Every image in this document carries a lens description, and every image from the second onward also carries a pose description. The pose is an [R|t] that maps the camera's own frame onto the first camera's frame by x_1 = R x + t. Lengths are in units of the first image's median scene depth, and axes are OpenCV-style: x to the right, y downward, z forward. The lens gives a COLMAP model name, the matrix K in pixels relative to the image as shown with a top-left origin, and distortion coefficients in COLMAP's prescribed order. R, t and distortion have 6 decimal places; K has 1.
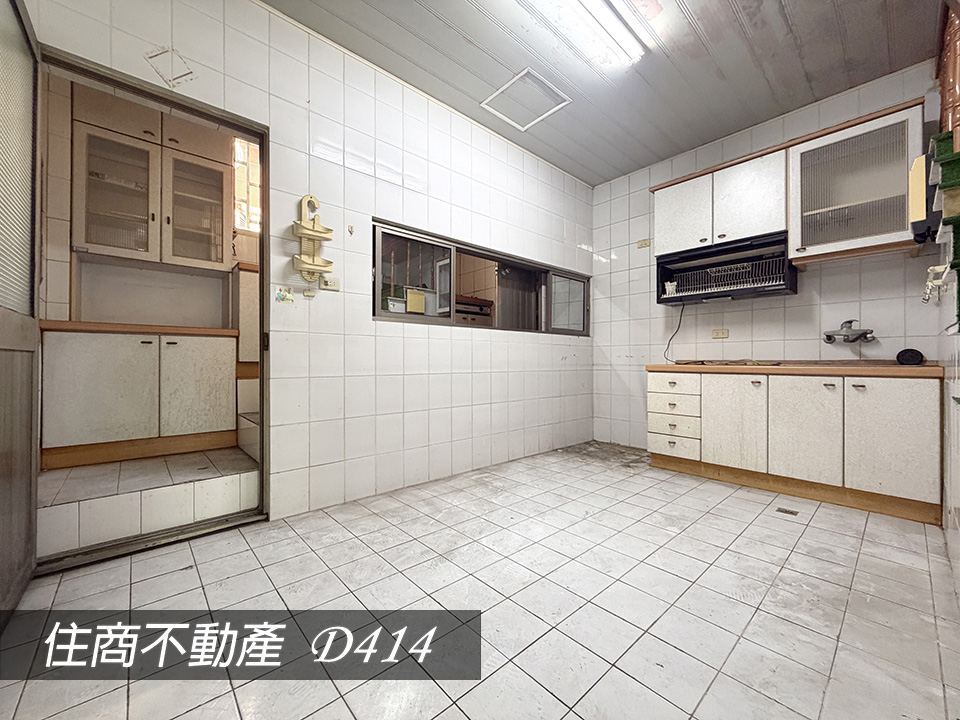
lens RADIAL K [[381.2, 0, 476.4], [0, 381.2, 360.1], [0, 0, 1]] dist [-0.000504, -0.000146]
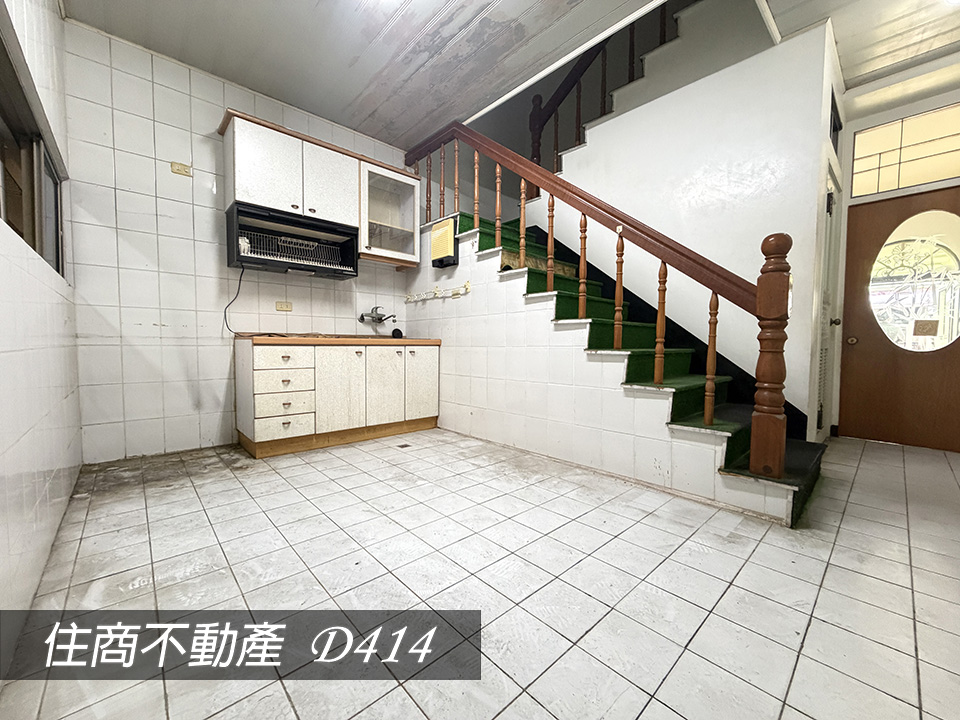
lens RADIAL K [[381.2, 0, 476.4], [0, 381.2, 360.1], [0, 0, 1]] dist [-0.000504, -0.000146]
pose [[-0.013088, -0.046086, 0.998852, -0.440946], [-0.011548, 0.998878, 0.045936, 0.023309], [-0.999848, -0.010933, -0.013605, 0.643190]]
